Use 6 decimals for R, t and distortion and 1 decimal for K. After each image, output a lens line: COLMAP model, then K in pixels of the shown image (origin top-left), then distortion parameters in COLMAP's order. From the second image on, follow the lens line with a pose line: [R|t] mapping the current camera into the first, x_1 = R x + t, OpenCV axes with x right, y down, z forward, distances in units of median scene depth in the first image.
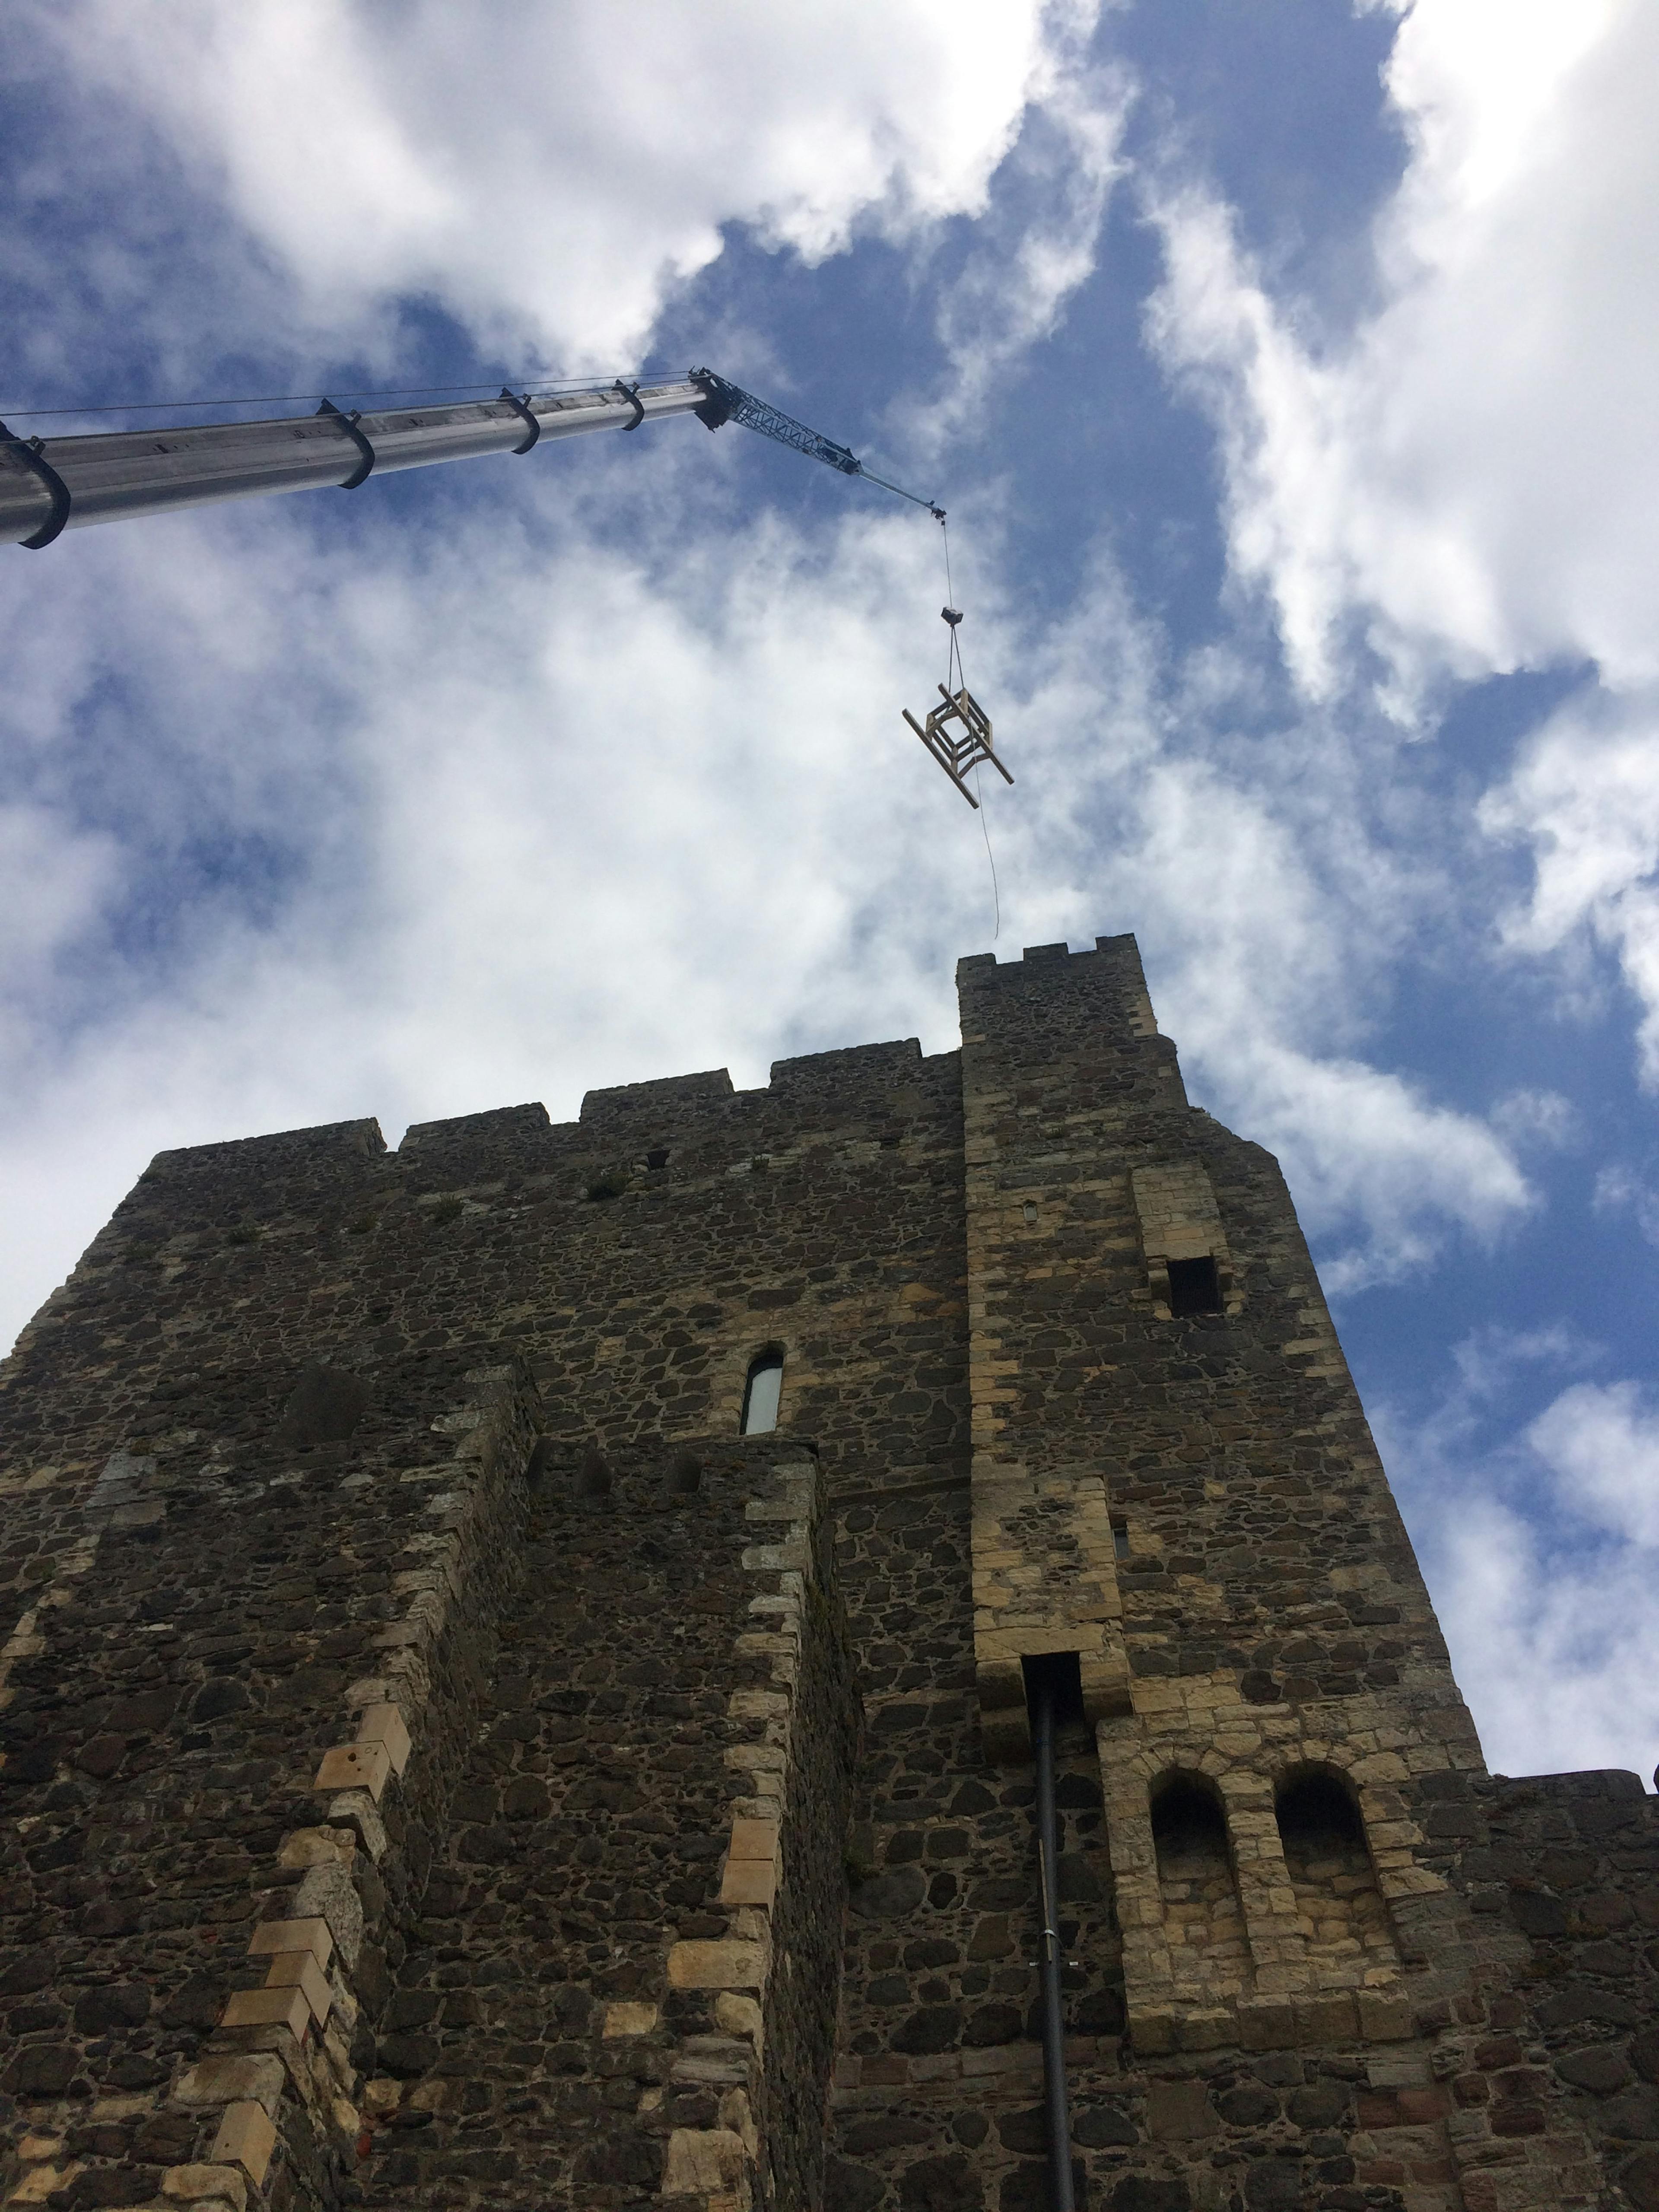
lens RADIAL K [[1889.3, 0, 841.5], [0, 1889.3, 1119.0], [0, 0, 1]] dist [0.087830, -0.116075]
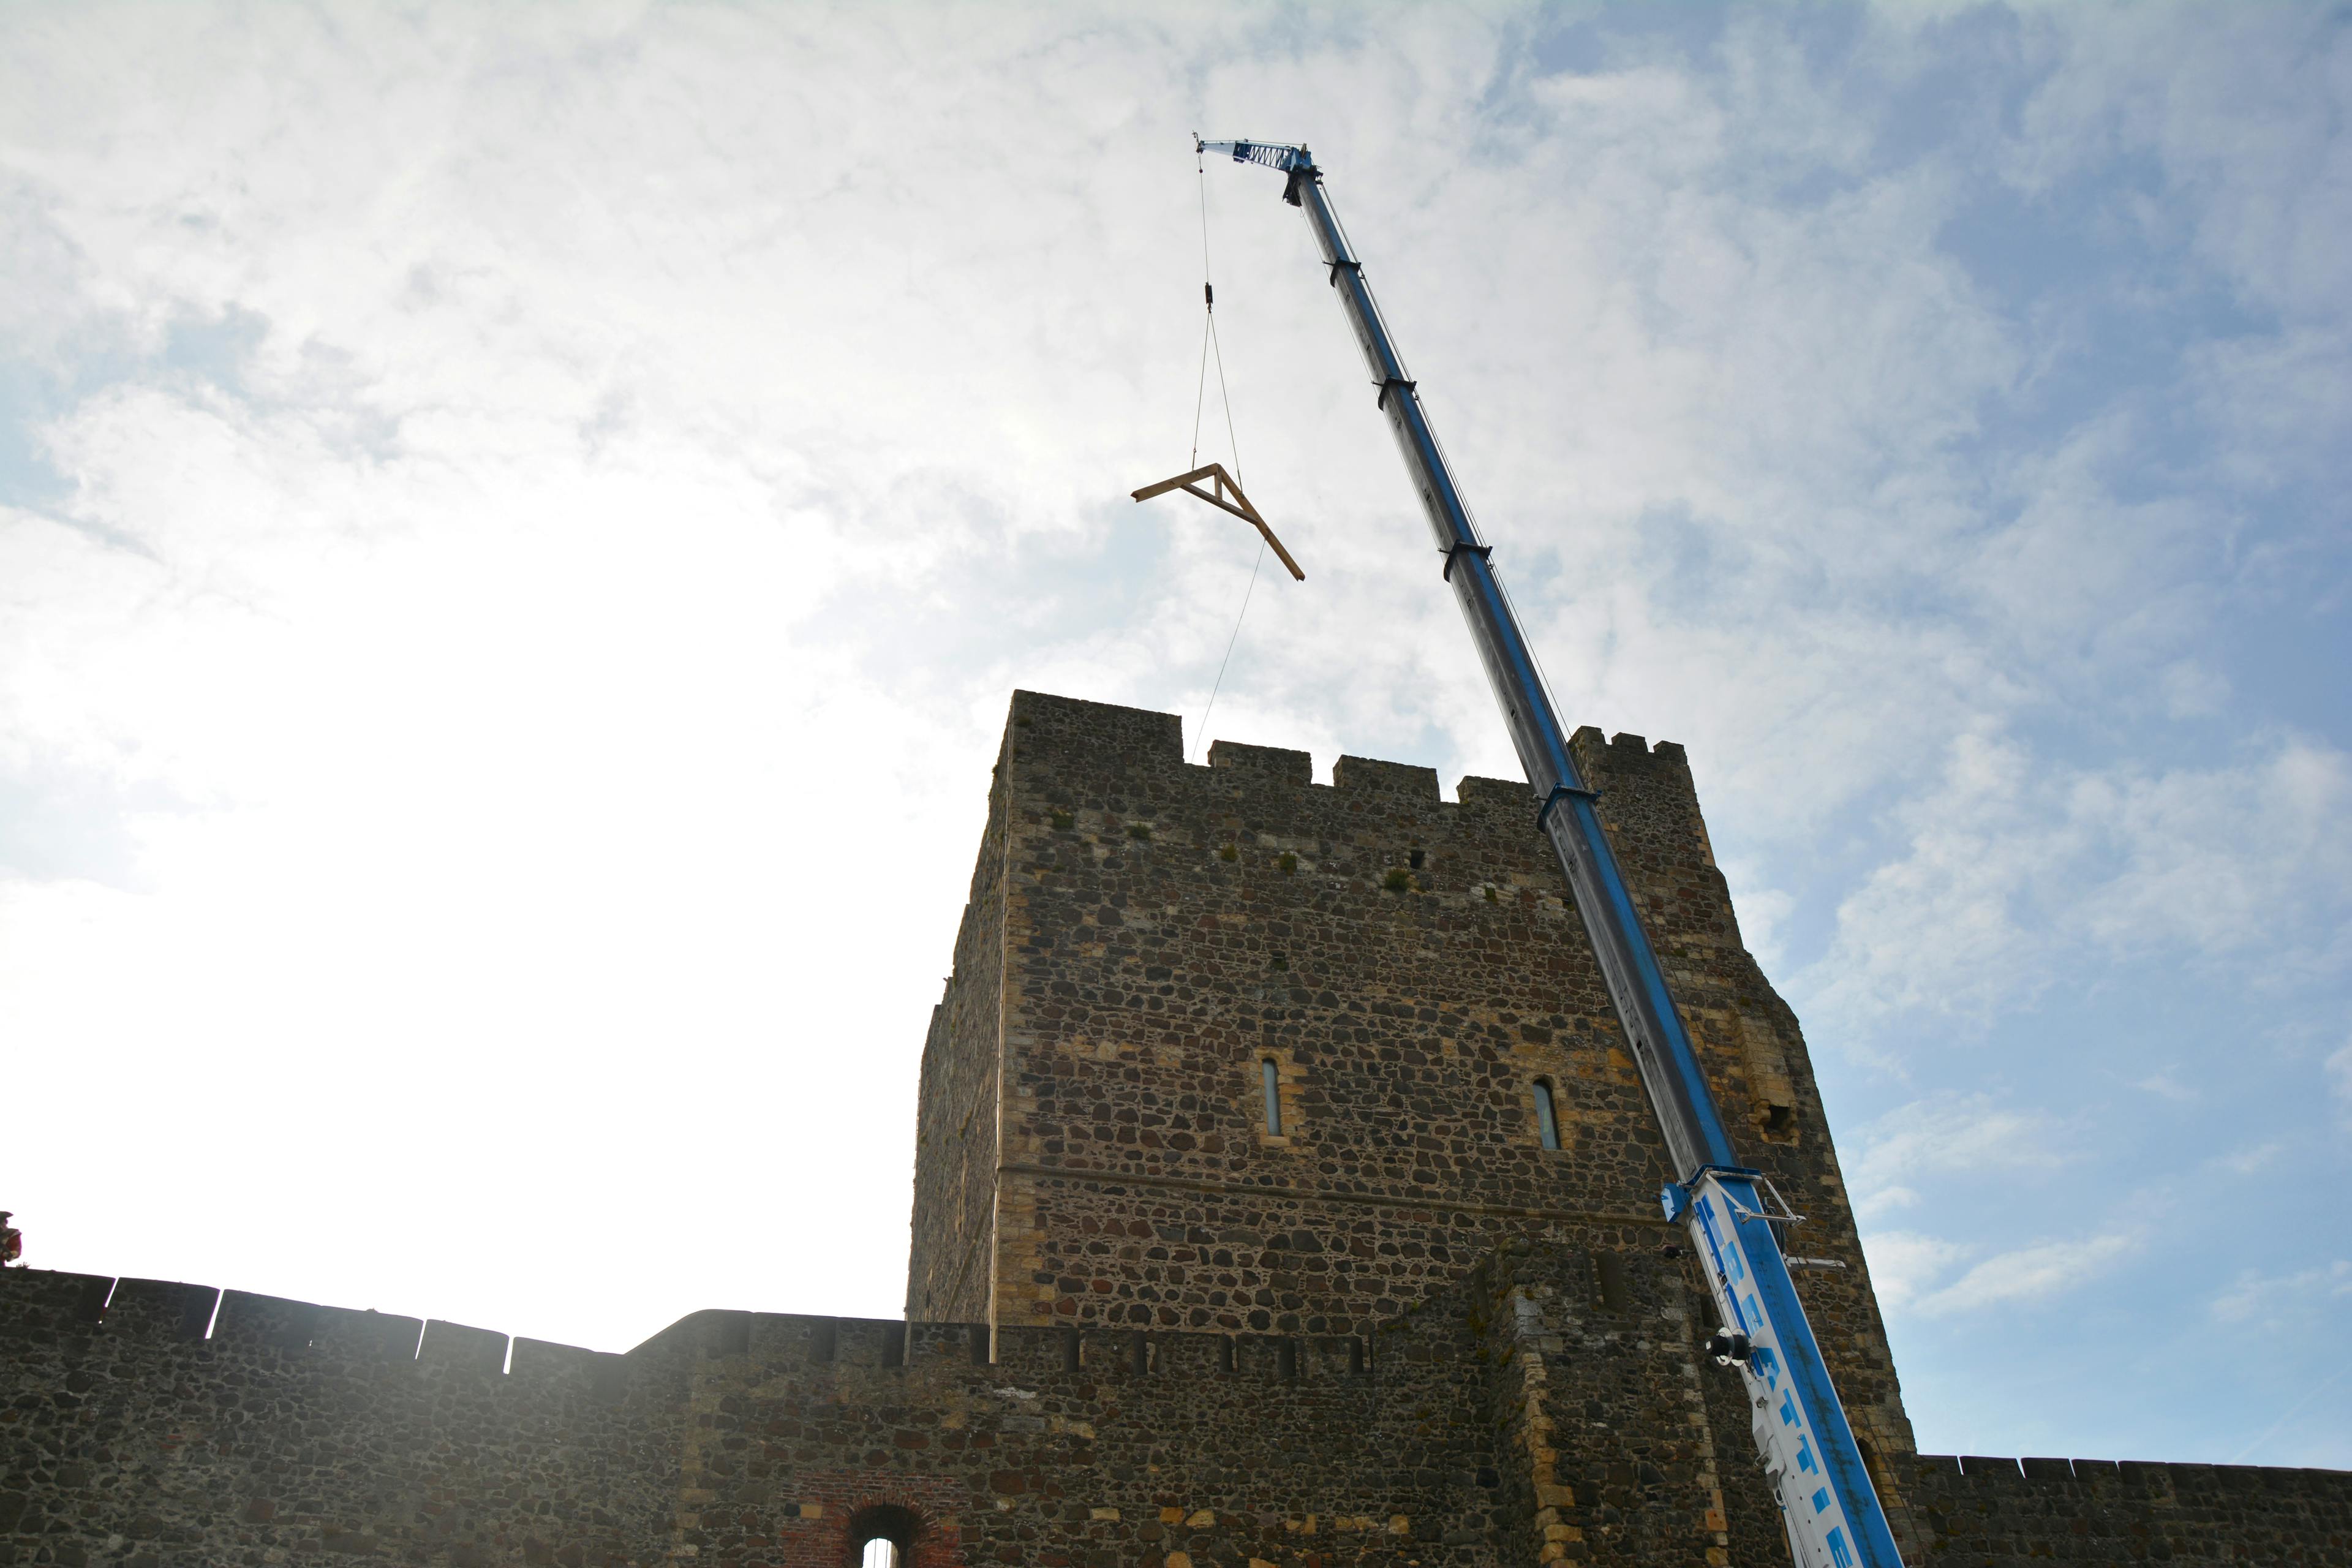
lens RADIAL K [[1829.2, 0, 1185.3], [0, 1829.2, 779.0], [0, 0, 1]] dist [-0.160121, 0.103644]
pose [[0.885480, 0.225652, 0.406211, -1.440703], [-0.366463, 0.876606, 0.311877, -0.697304], [-0.285711, -0.425022, 0.858910, -0.273450]]
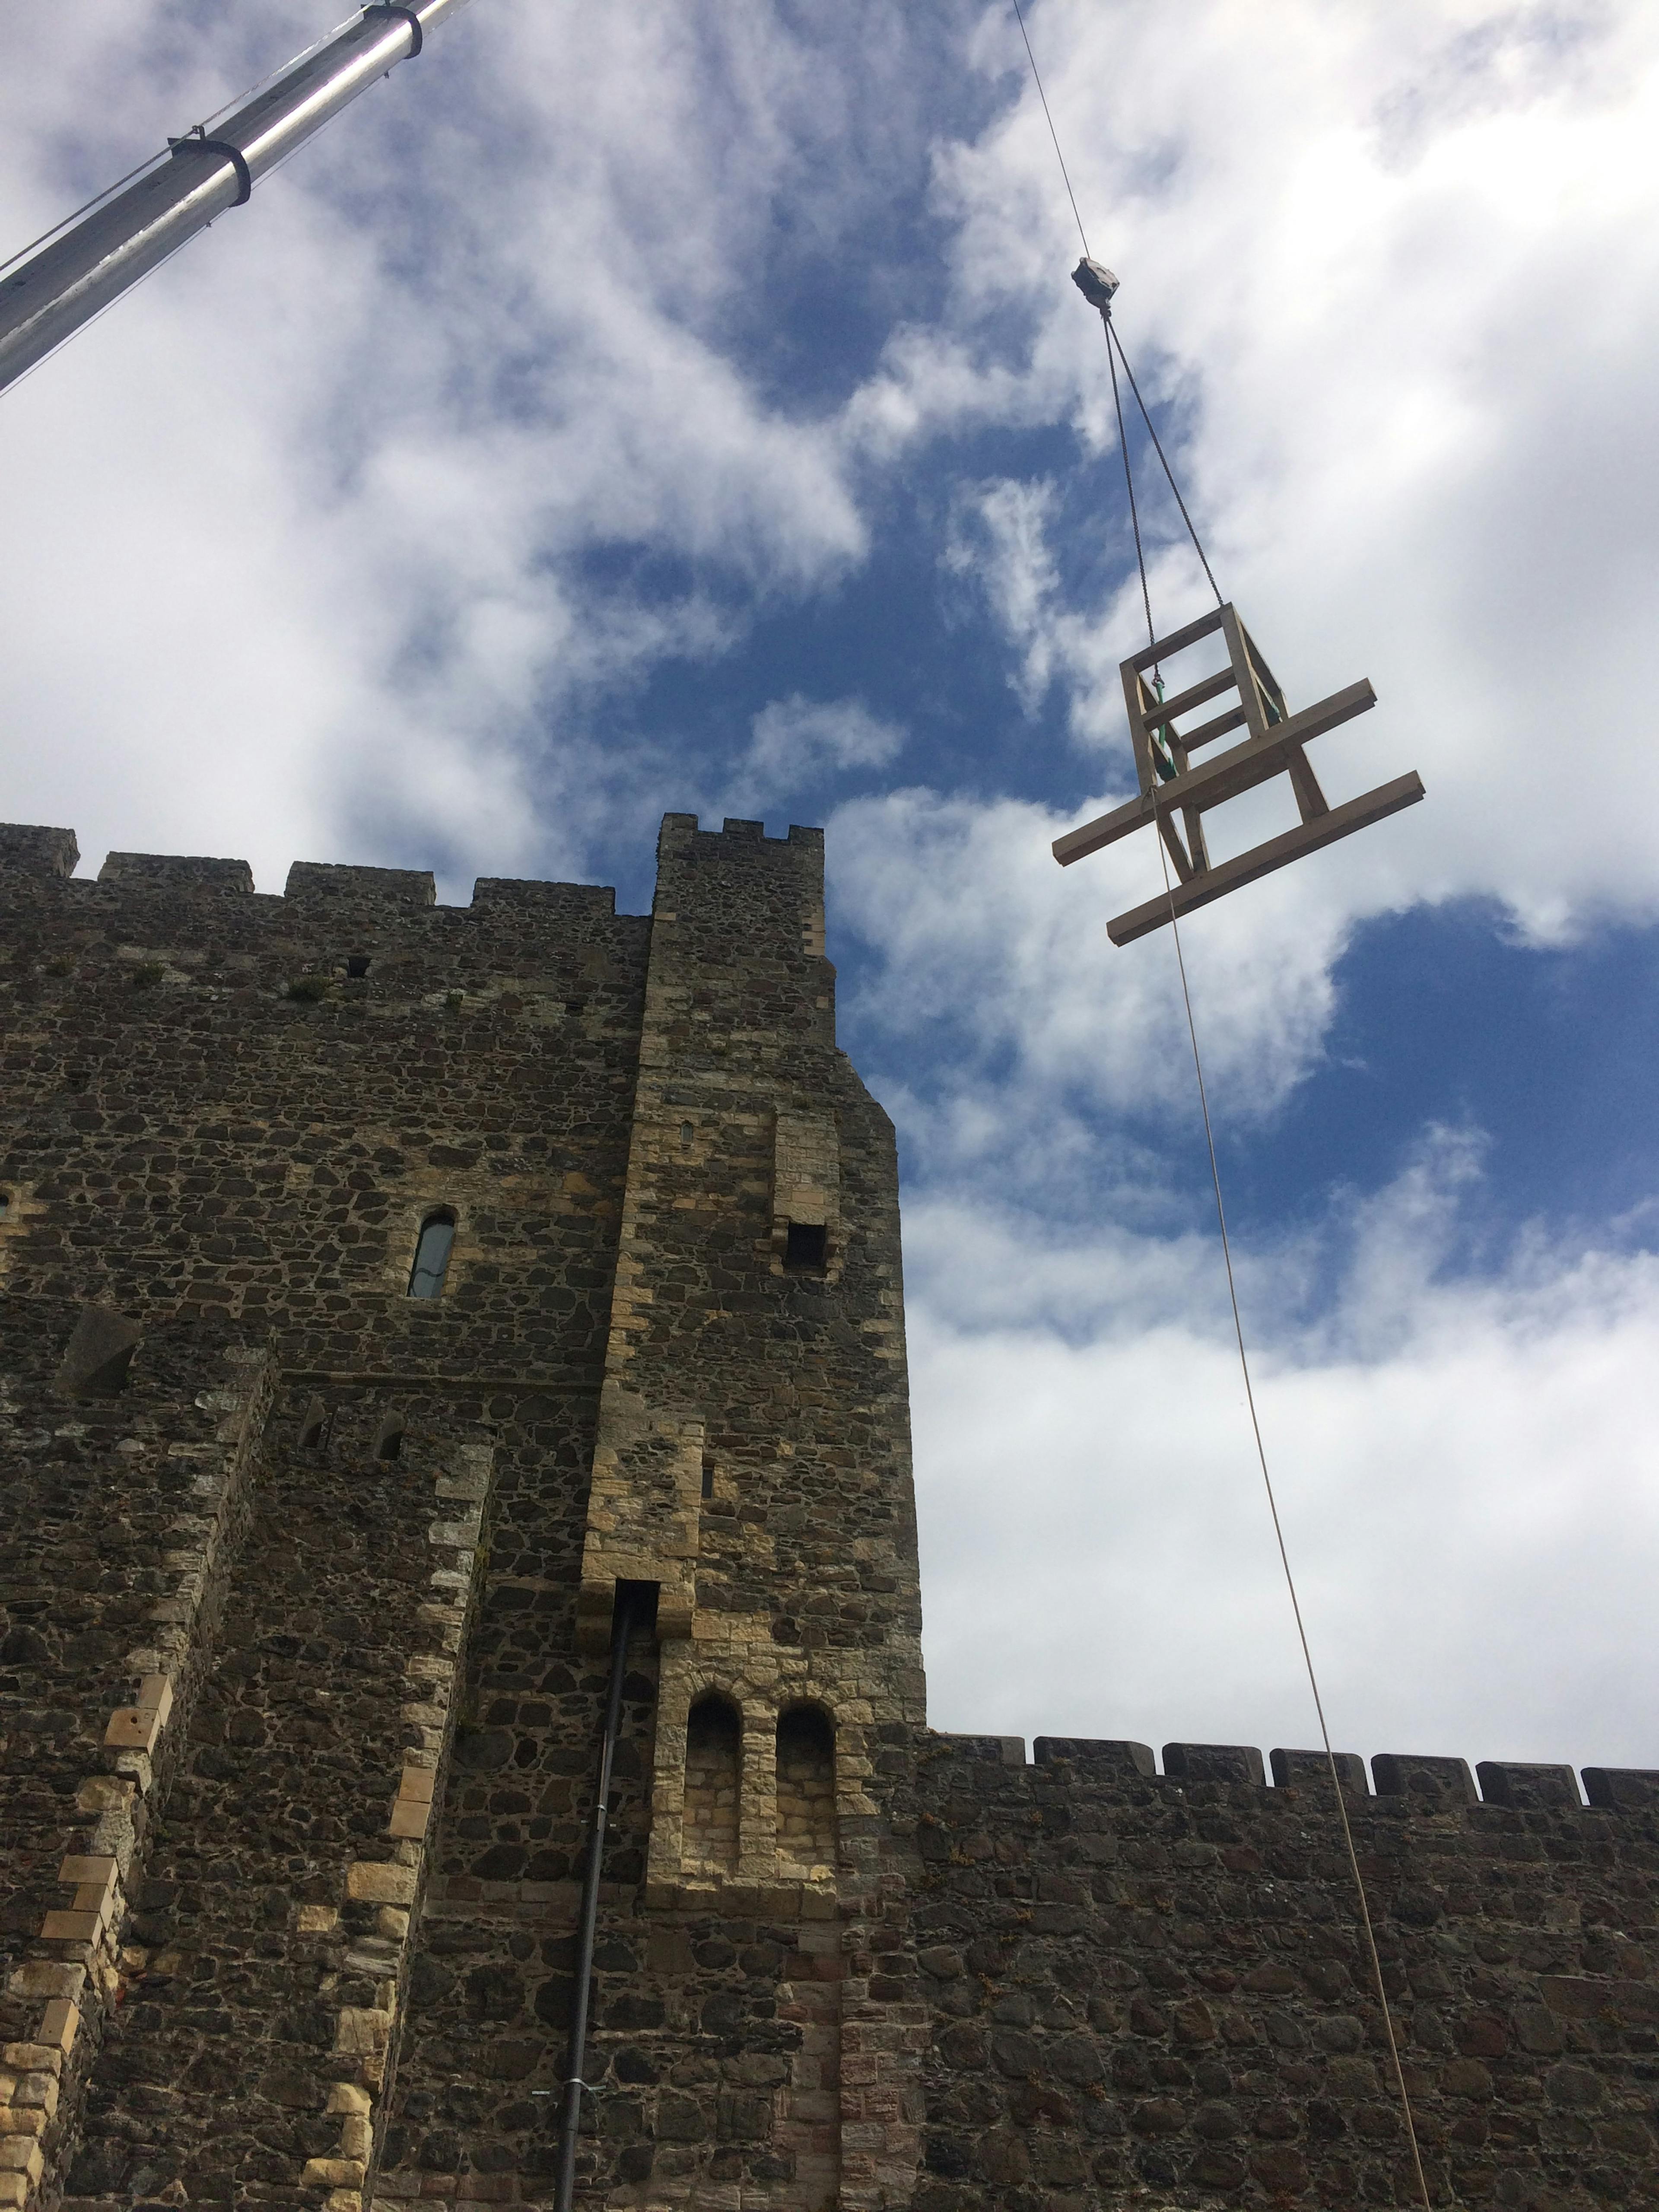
lens RADIAL K [[1889.3, 0, 846.2], [0, 1889.3, 1109.9], [0, 0, 1]] dist [0.087830, -0.116075]
pose [[0.953031, 0.184454, 0.240225, -0.127893], [-0.238381, 0.946095, 0.219268, -0.345812], [-0.186831, -0.266235, 0.945629, -0.182053]]
